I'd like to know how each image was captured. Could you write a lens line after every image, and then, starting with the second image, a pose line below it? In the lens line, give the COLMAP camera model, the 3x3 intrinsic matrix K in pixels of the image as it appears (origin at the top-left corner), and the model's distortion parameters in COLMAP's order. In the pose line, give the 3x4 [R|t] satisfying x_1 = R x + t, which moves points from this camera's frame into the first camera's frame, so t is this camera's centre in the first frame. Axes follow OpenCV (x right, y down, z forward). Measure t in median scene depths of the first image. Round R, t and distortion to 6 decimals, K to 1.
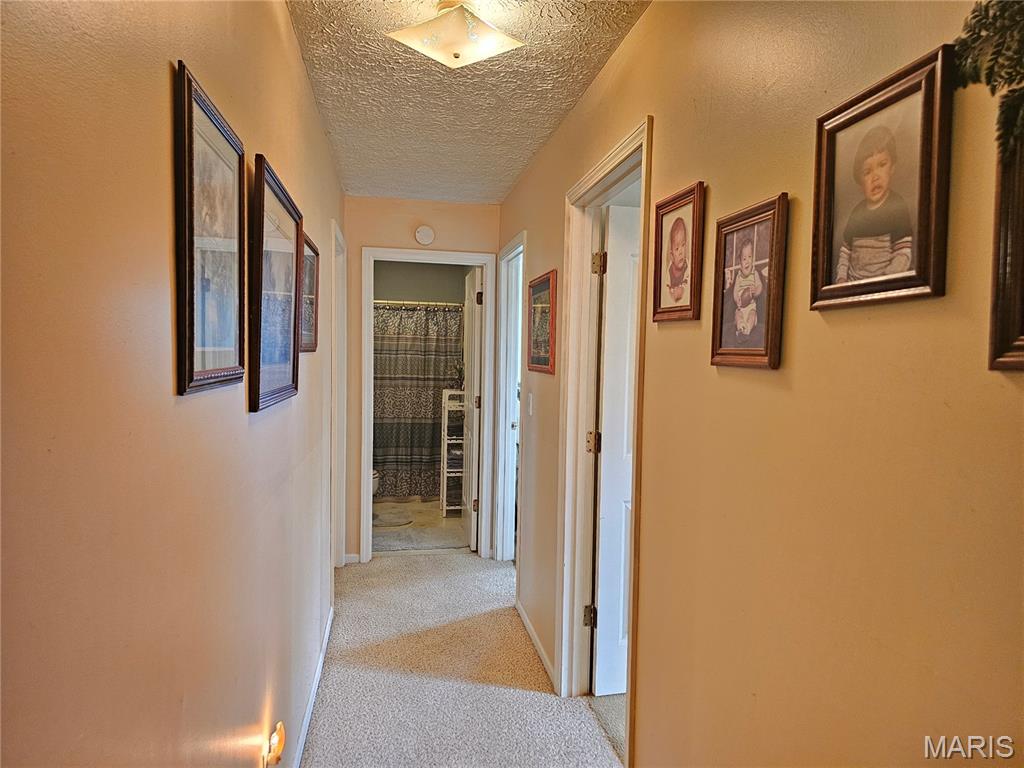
lens RADIAL K [[695.2, 0, 512.0], [0, 695.2, 384.0], [0, 0, 1]] dist [0.033307, -0.004196]
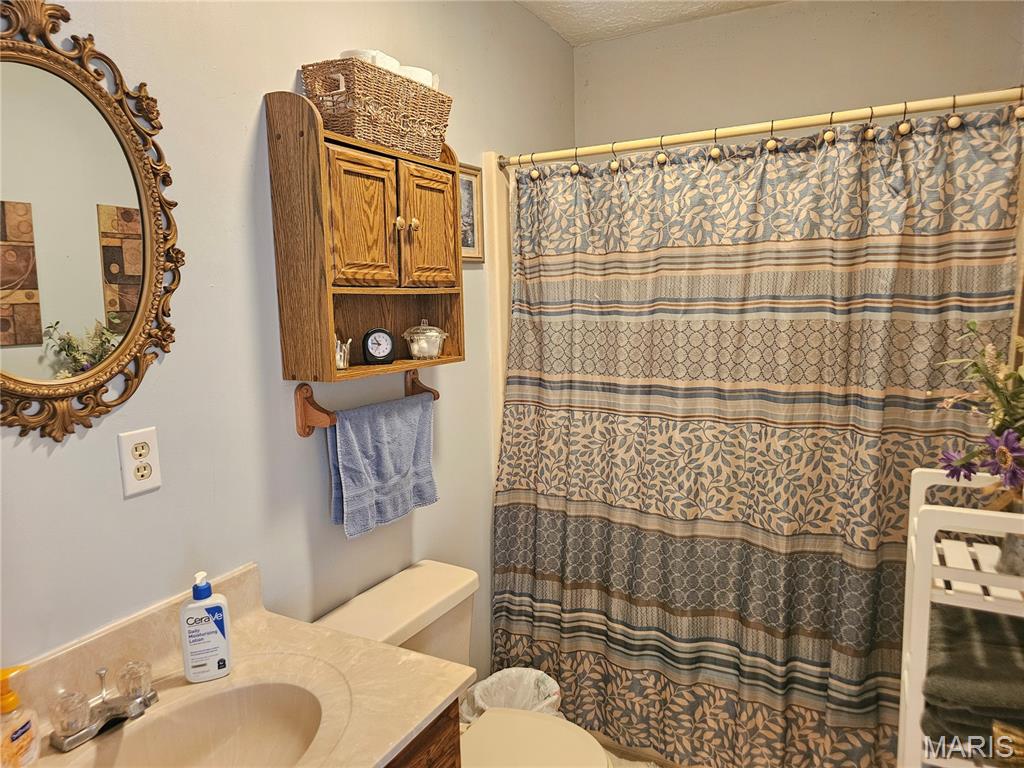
lens RADIAL K [[695.2, 0, 512.0], [0, 695.2, 384.0], [0, 0, 1]] dist [0.033307, -0.004196]
pose [[0.786543, 0.039065, -0.616299, -0.059438], [0.014507, 0.996553, 0.081683, -0.037669], [0.617365, -0.073188, 0.783265, 0.706016]]
